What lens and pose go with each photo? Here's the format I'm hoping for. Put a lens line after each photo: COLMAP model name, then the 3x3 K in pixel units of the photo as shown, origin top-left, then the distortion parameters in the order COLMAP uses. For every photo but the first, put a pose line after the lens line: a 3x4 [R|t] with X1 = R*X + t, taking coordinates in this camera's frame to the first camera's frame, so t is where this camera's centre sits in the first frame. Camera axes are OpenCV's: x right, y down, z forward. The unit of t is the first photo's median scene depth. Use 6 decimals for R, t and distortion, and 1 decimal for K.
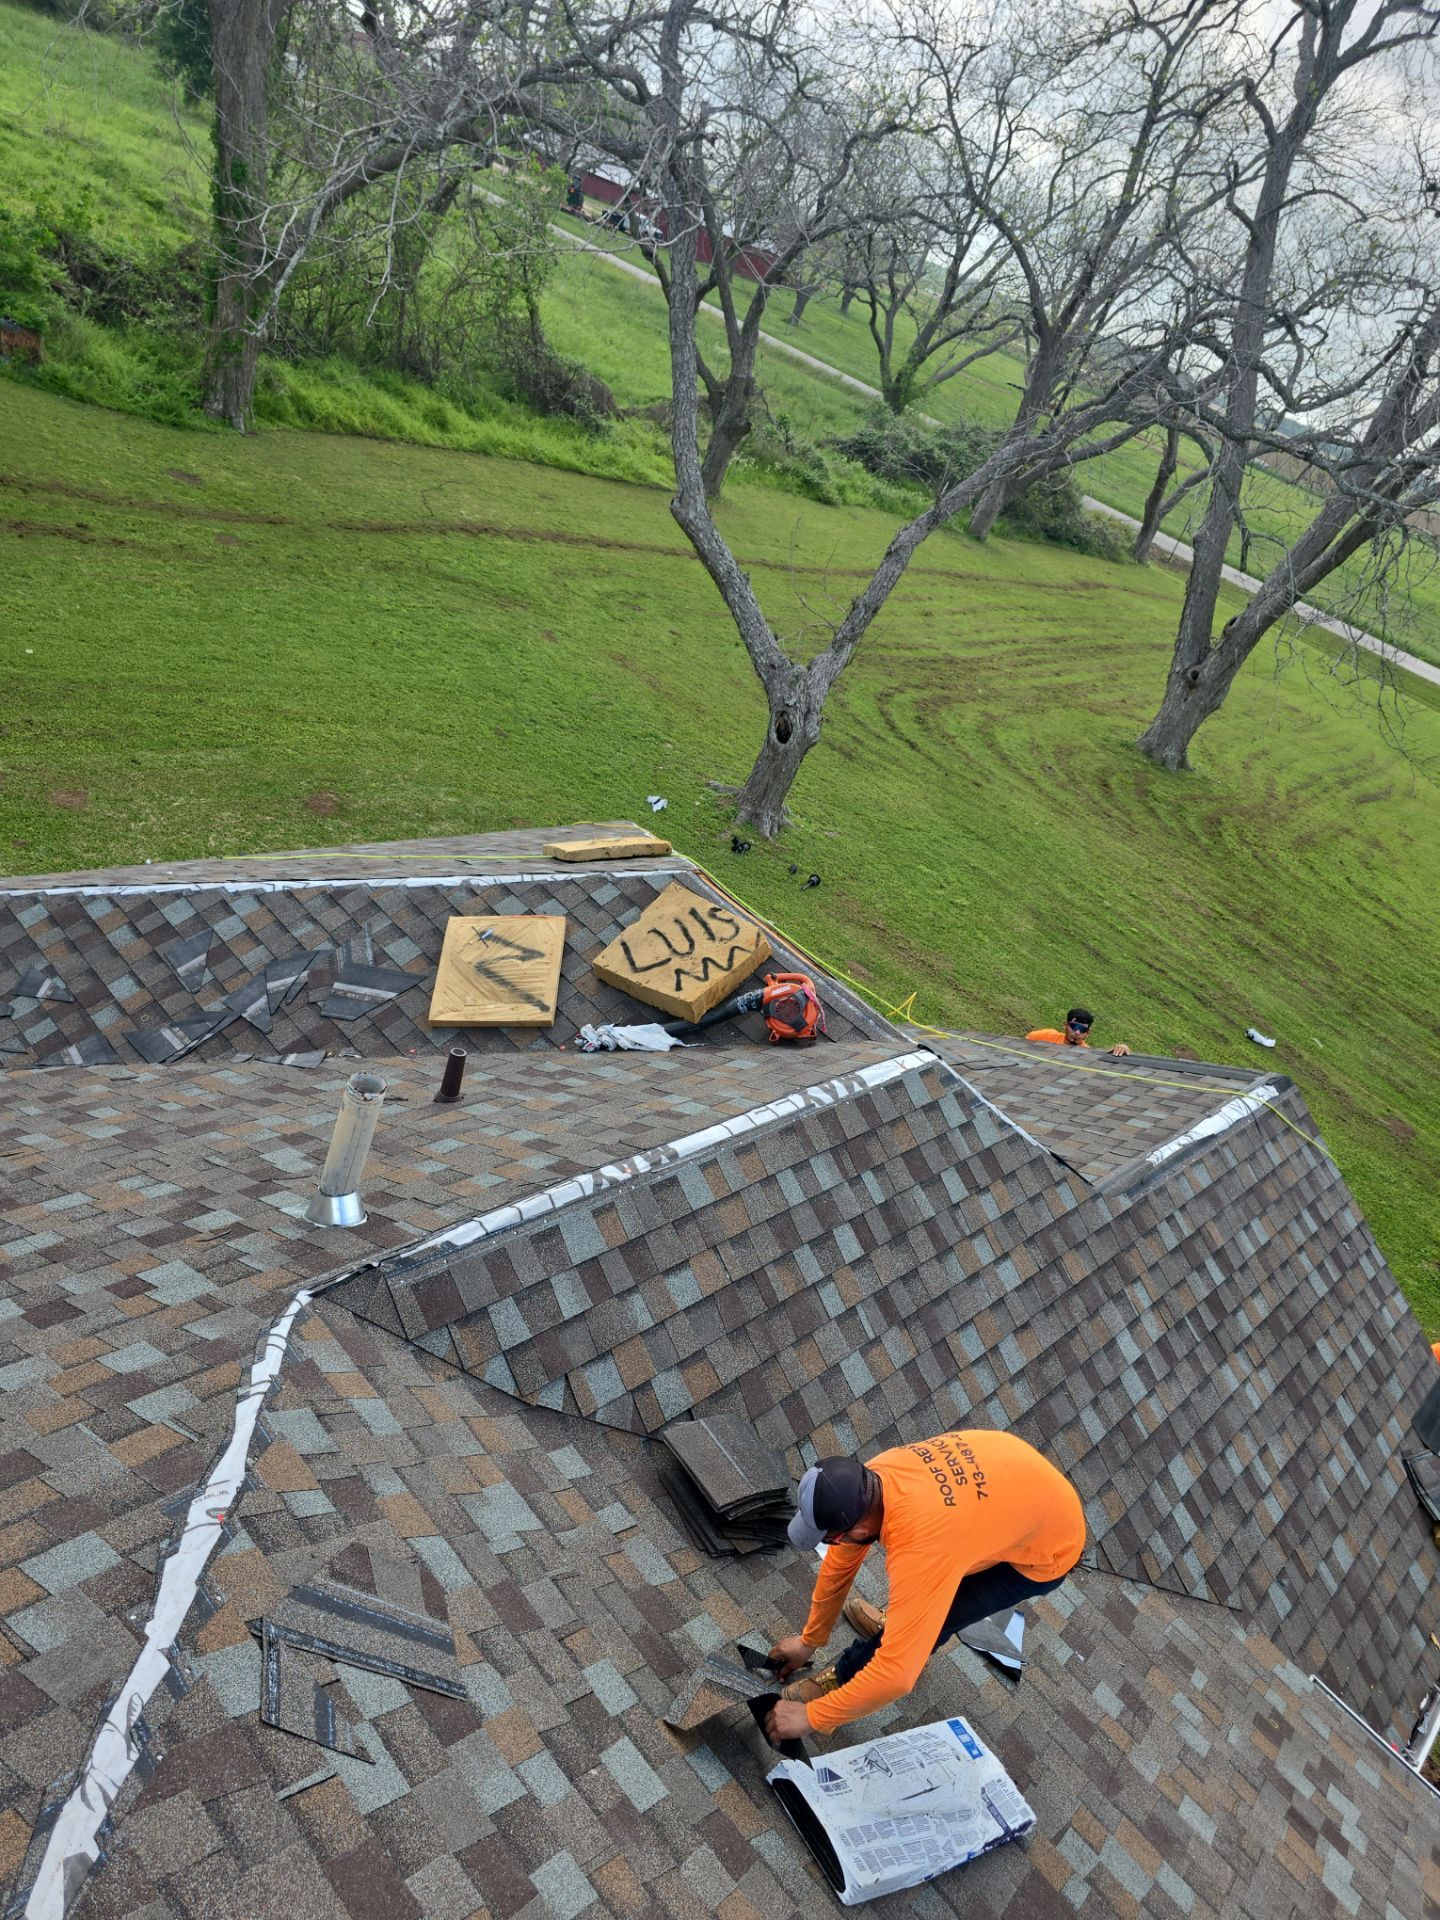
lens RADIAL K [[1345.2, 0, 720.3], [0, 1345.2, 964.0], [0, 0, 1]] dist [0.056676, -0.060868]
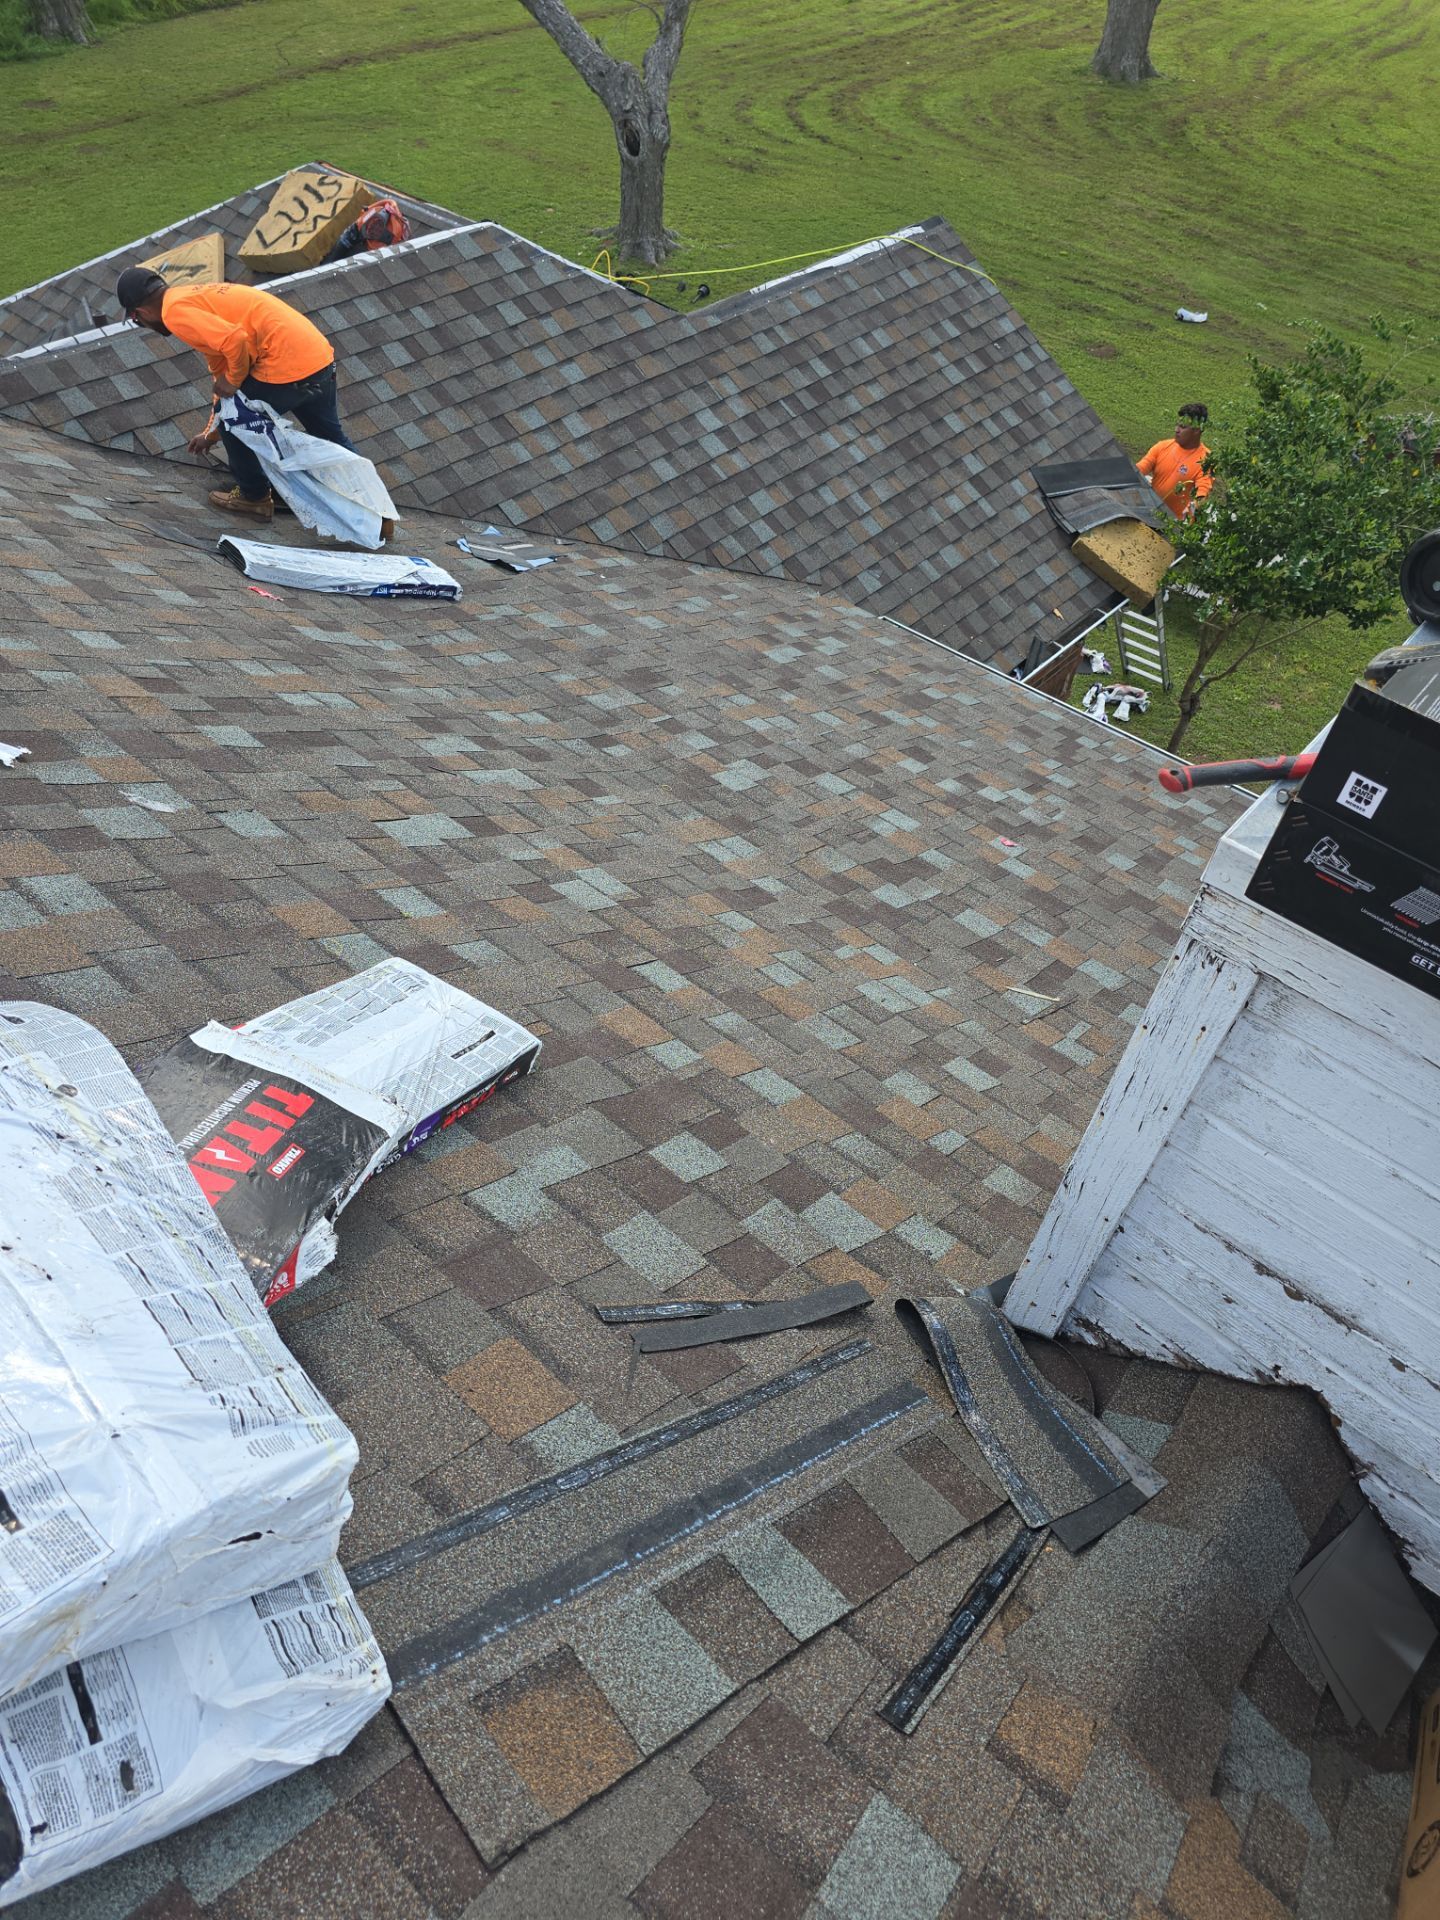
lens RADIAL K [[1345.2, 0, 720.3], [0, 1345.2, 964.0], [0, 0, 1]] dist [0.056676, -0.060868]
pose [[0.953912, -0.245070, -0.173181, 0.375060], [0.284178, 0.923137, 0.258962, 0.393764], [0.096406, -0.296242, 0.950235, -0.313030]]
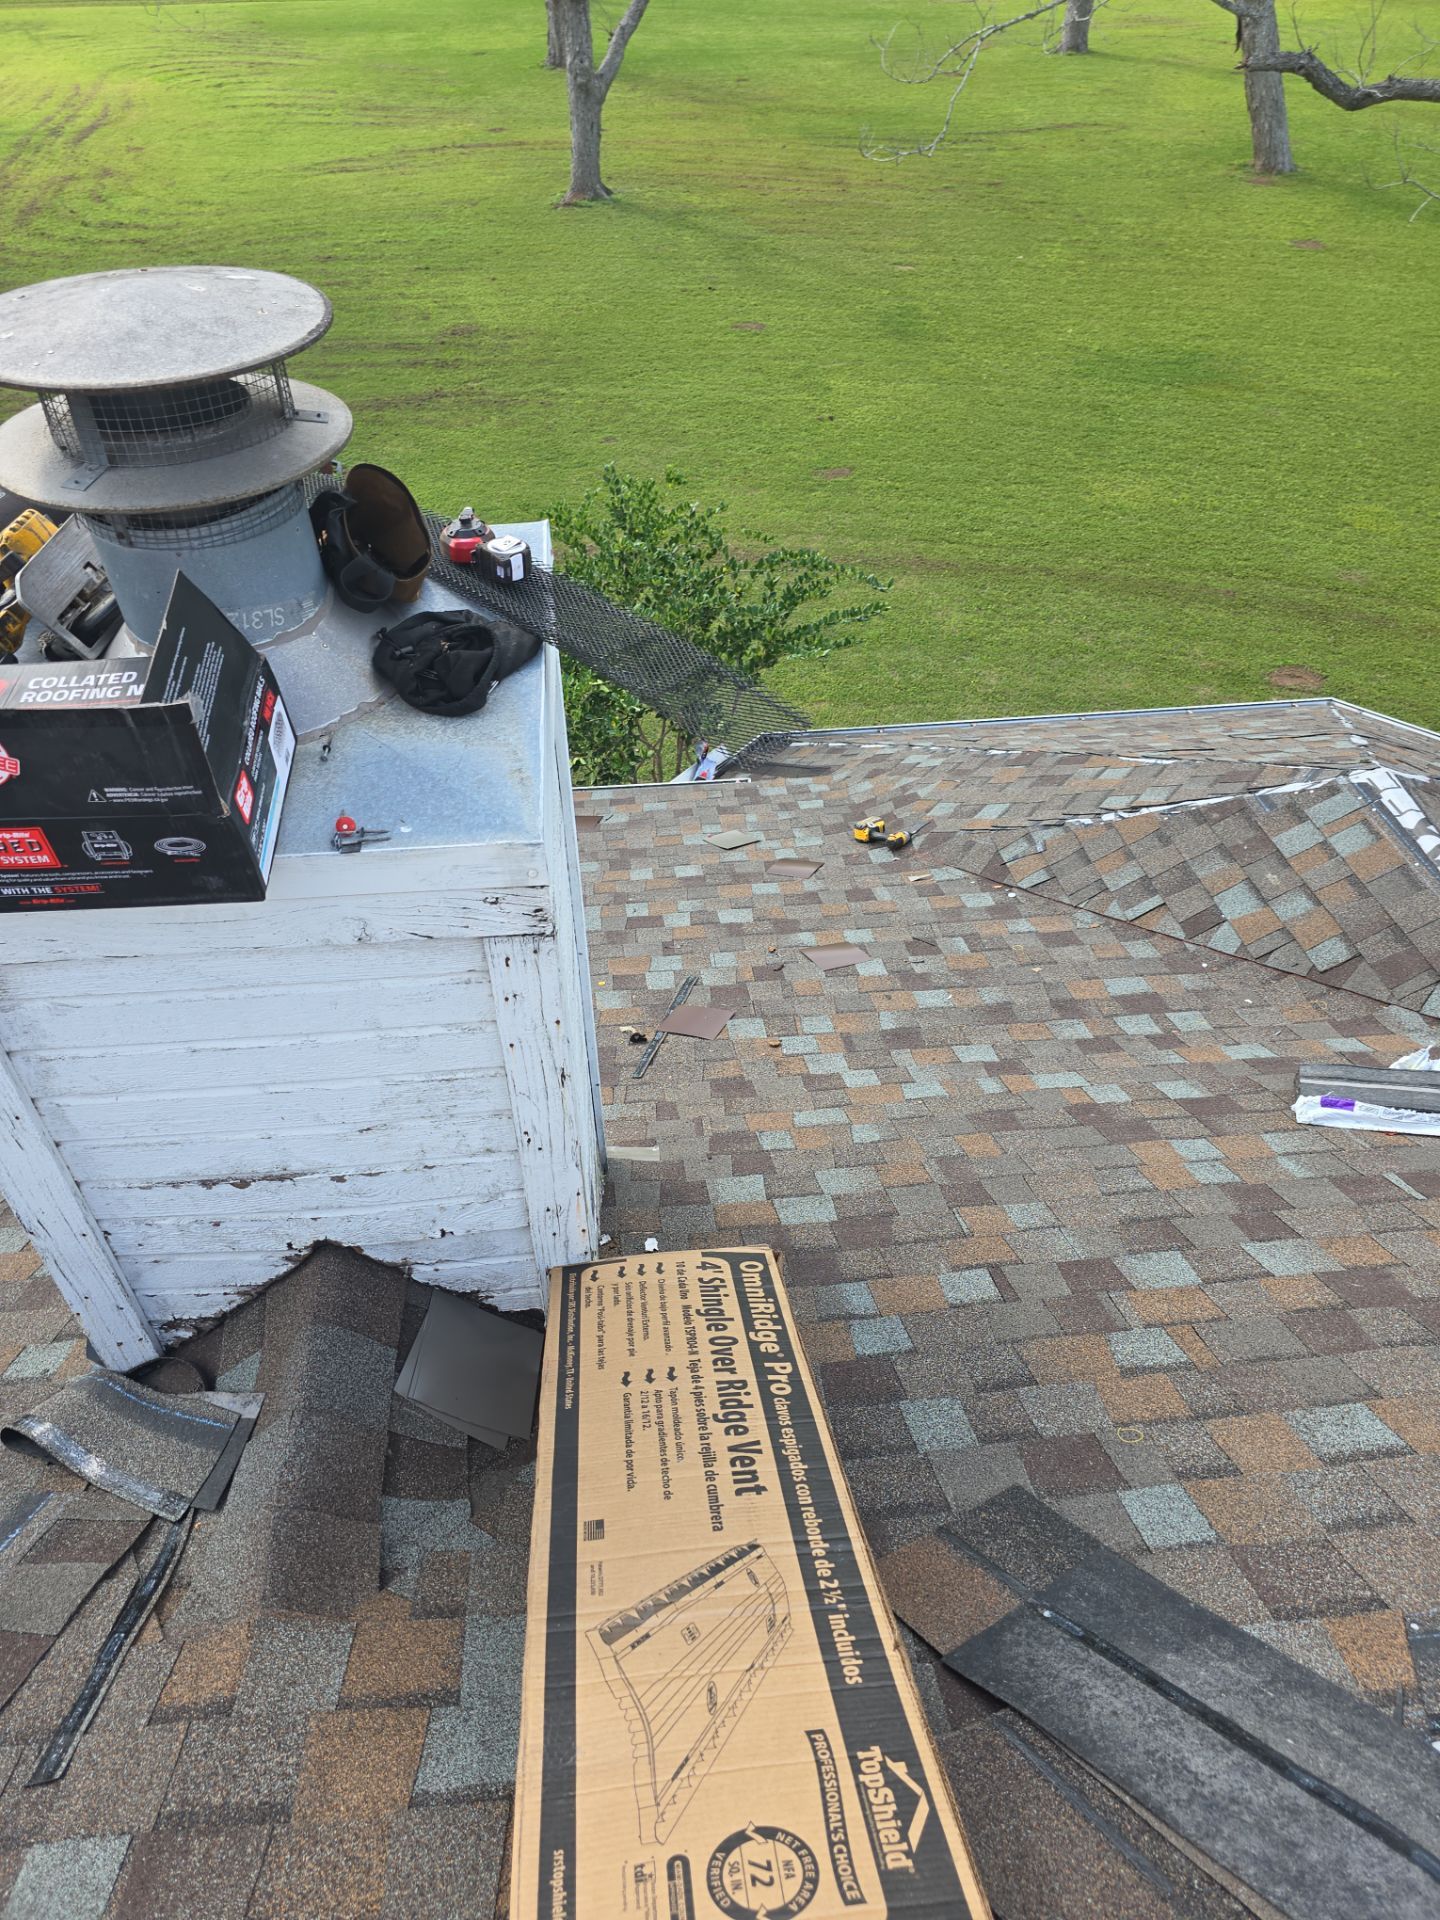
lens RADIAL K [[1319.7, 0, 728.3], [0, 1319.7, 950.6], [0, 0, 1]] dist [0.050381, -0.055493]
pose [[0.603969, -0.737918, 0.301162, 0.839109], [0.574364, 0.664954, 0.477433, 0.771237], [-0.552565, -0.115378, 0.825445, -0.692942]]
